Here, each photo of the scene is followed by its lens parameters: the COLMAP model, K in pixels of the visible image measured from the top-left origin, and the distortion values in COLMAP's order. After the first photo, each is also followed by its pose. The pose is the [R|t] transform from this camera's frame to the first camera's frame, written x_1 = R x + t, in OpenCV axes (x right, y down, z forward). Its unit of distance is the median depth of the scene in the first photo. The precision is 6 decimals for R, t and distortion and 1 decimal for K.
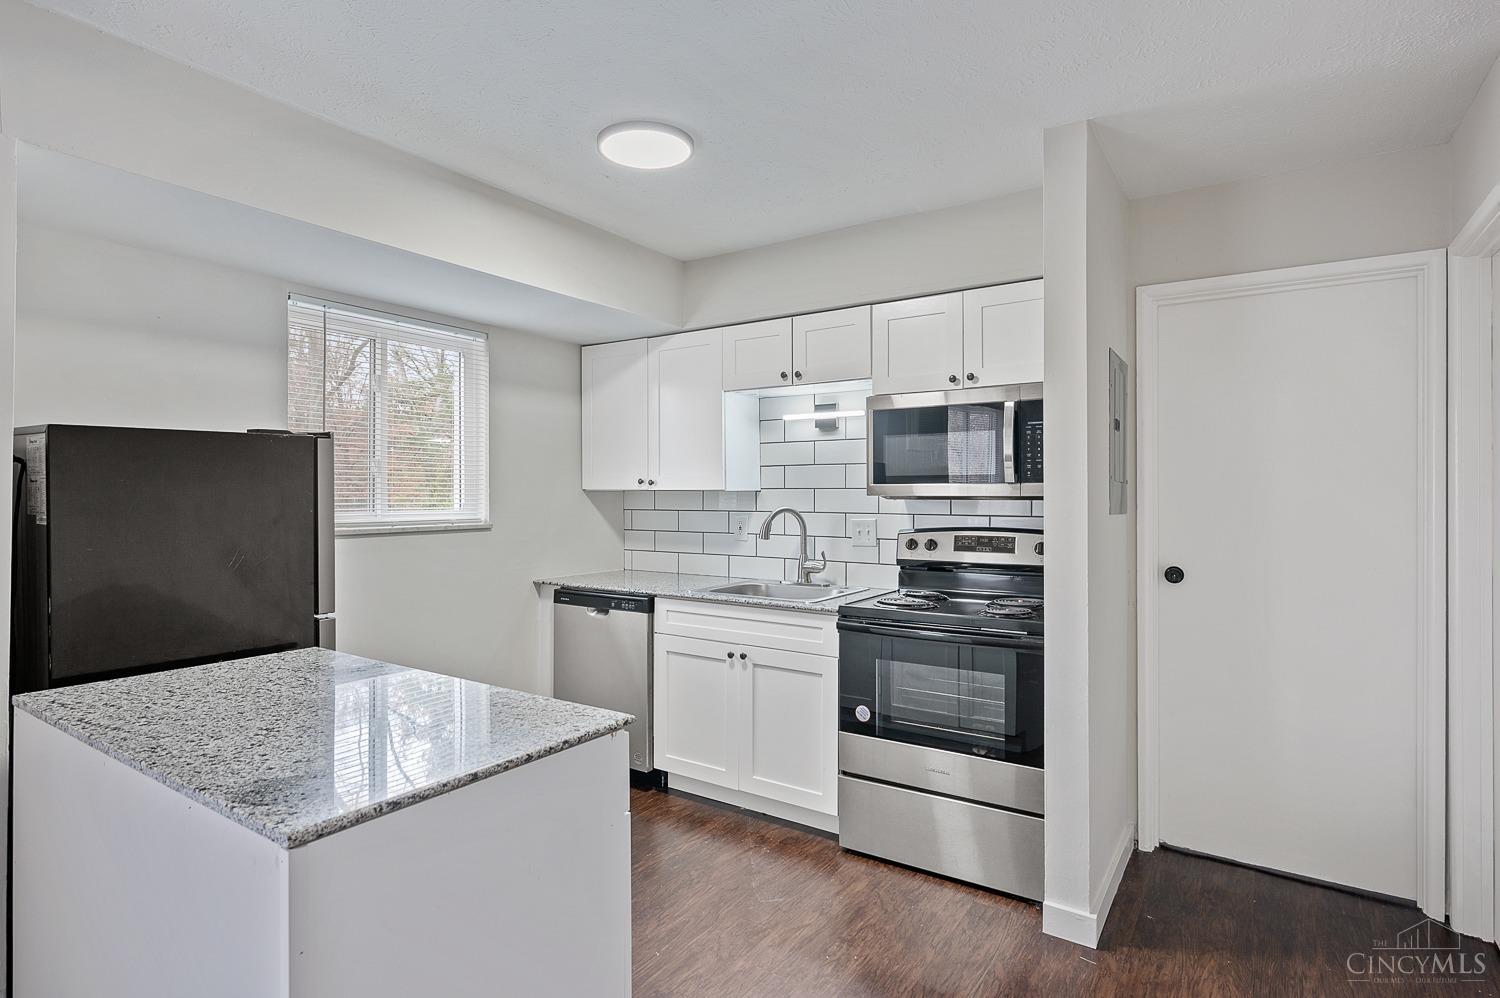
lens RADIAL K [[781.7, 0, 747.4], [0, 781.7, 487.2], [0, 0, 1]] dist [0.000005, 0.002359]
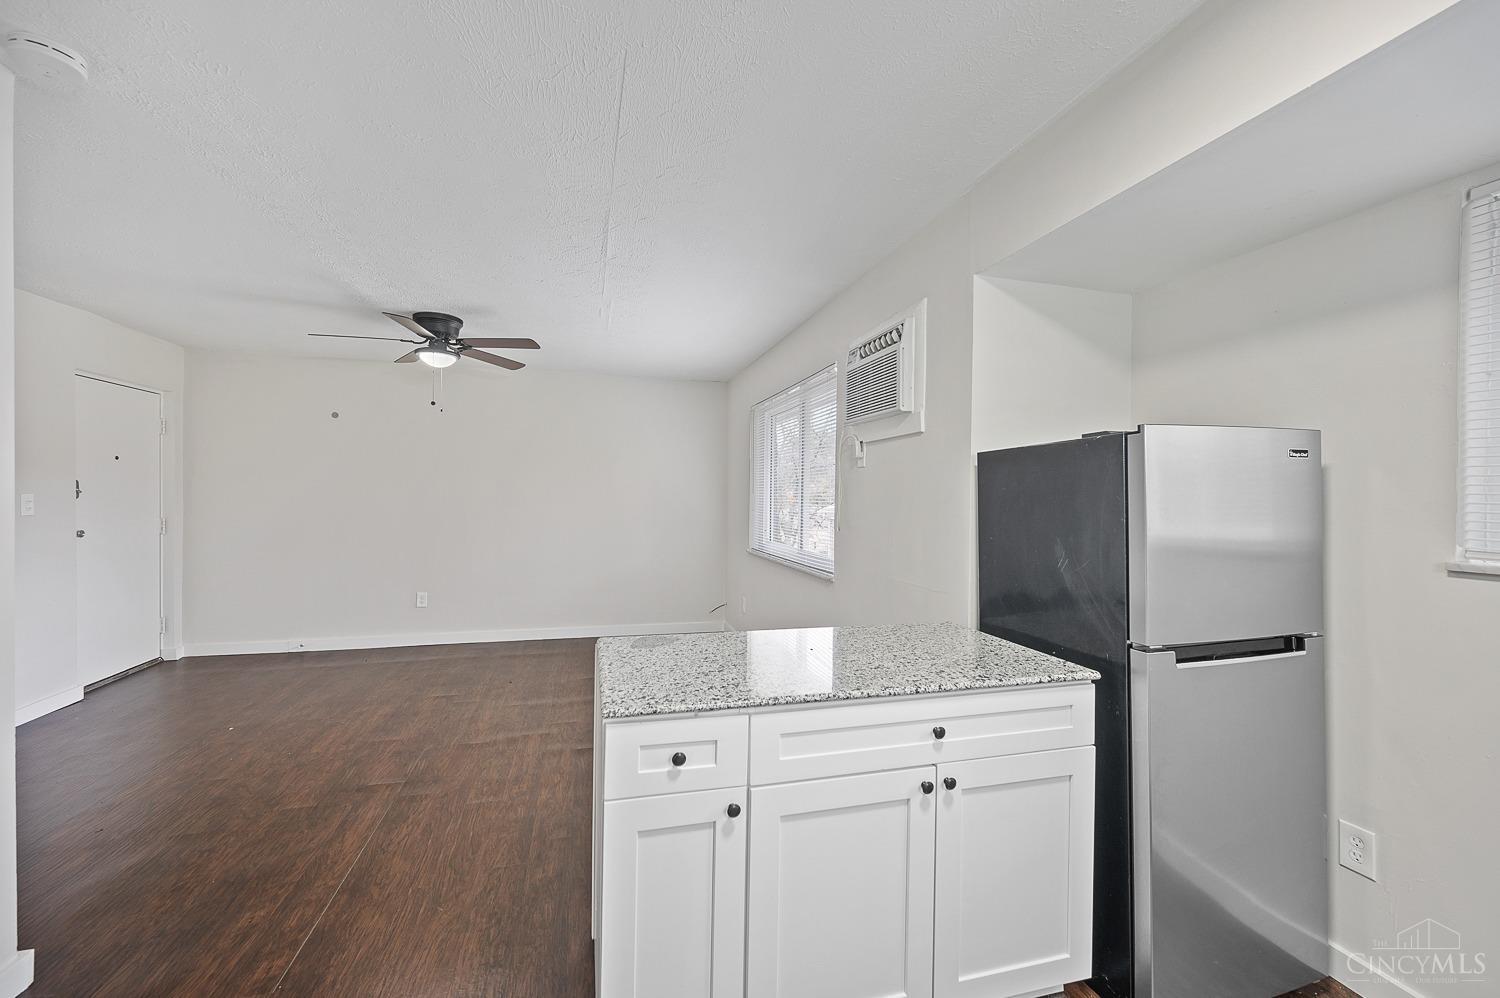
lens RADIAL K [[598.9, 0, 750.1], [0, 598.9, 500.6], [0, 0, 1]] dist [-0.000158, -0.000358]
pose [[-0.647758, -0.004897, -0.761830, 0.153610], [-0.006274, 0.999980, -0.001093, 0.008883], [0.761820, 0.004072, -0.647776, 0.801232]]
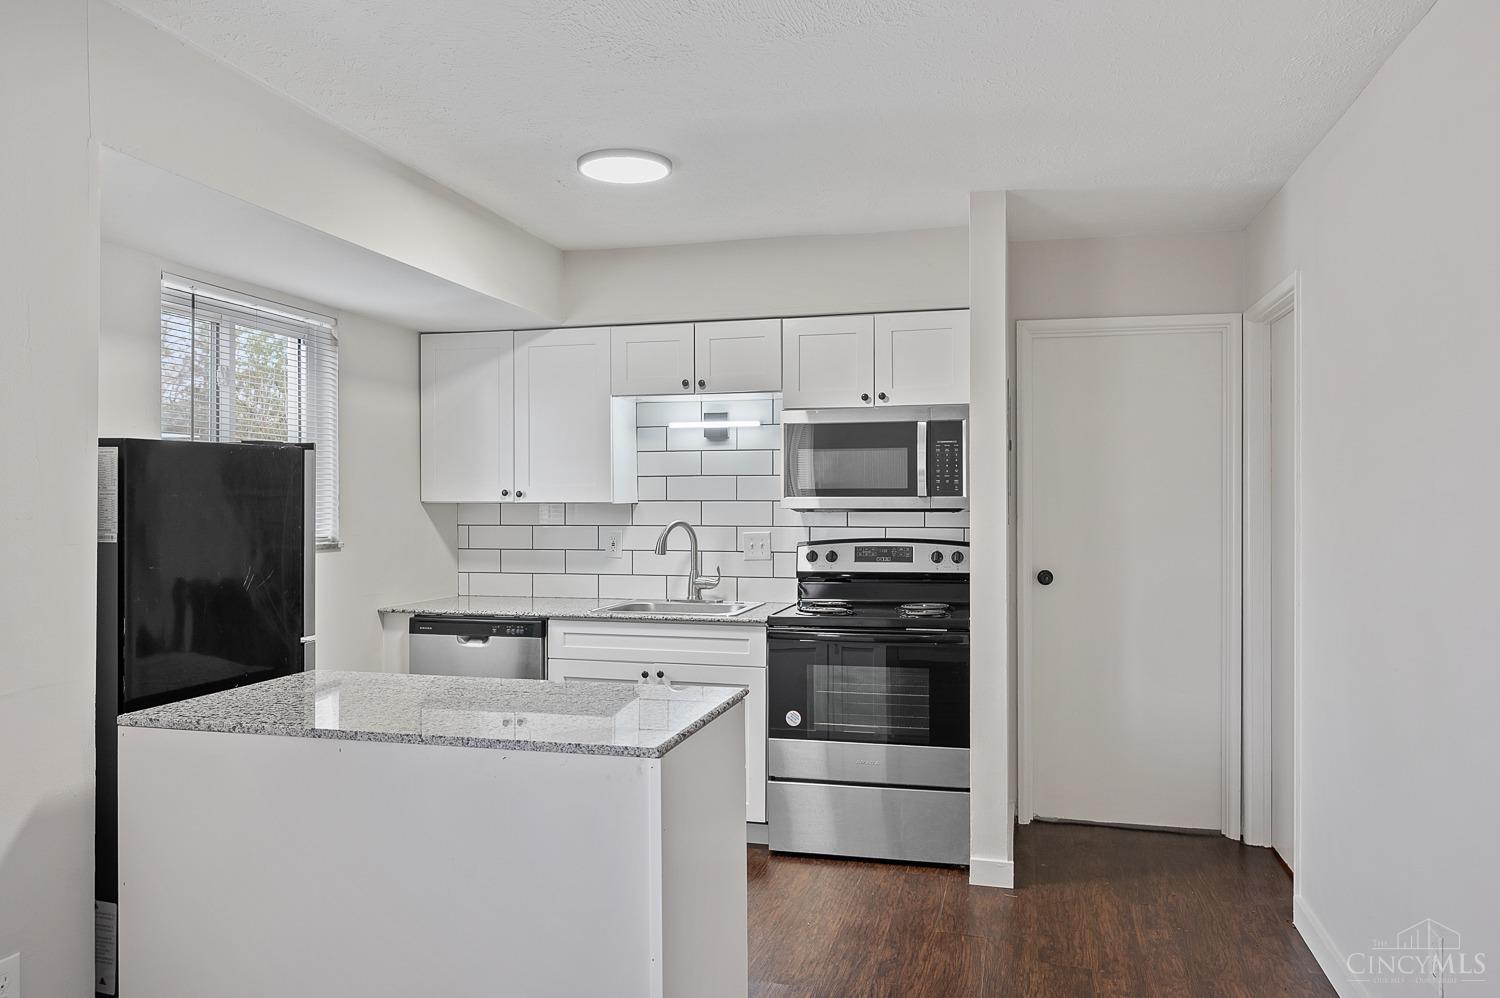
lens RADIAL K [[1075.3, 0, 748.0], [0, 1075.3, 496.2], [0, 0, 1]] dist [-0.000699, -0.004786]
pose [[0.941855, 0.001283, 0.336016, -0.348259], [-0.001484, 0.999999, 0.000340, -0.005178], [-0.336015, -0.000819, 0.941856, -0.290846]]
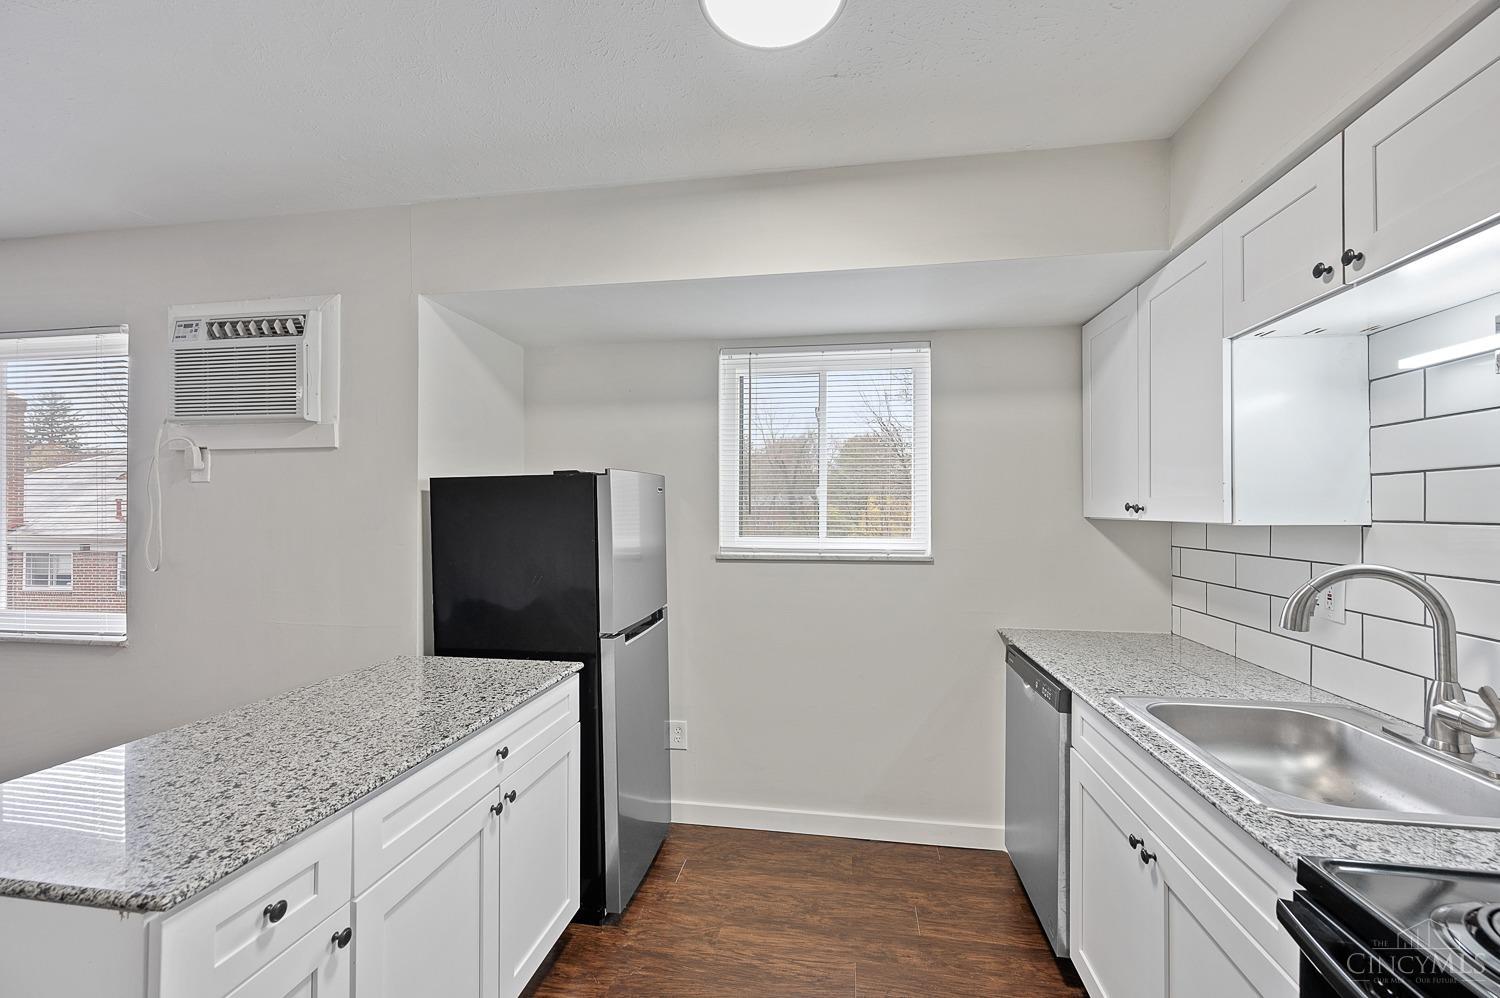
lens RADIAL K [[618.3, 0, 745.7], [0, 618.3, 504.6], [0, 0, 1]] dist [0.000291, 0.000557]
pose [[0.422048, -0.008248, -0.906536, 0.244012], [0.007664, 0.999955, -0.005530, -0.010754], [0.906541, -0.004614, 0.422092, 0.592090]]
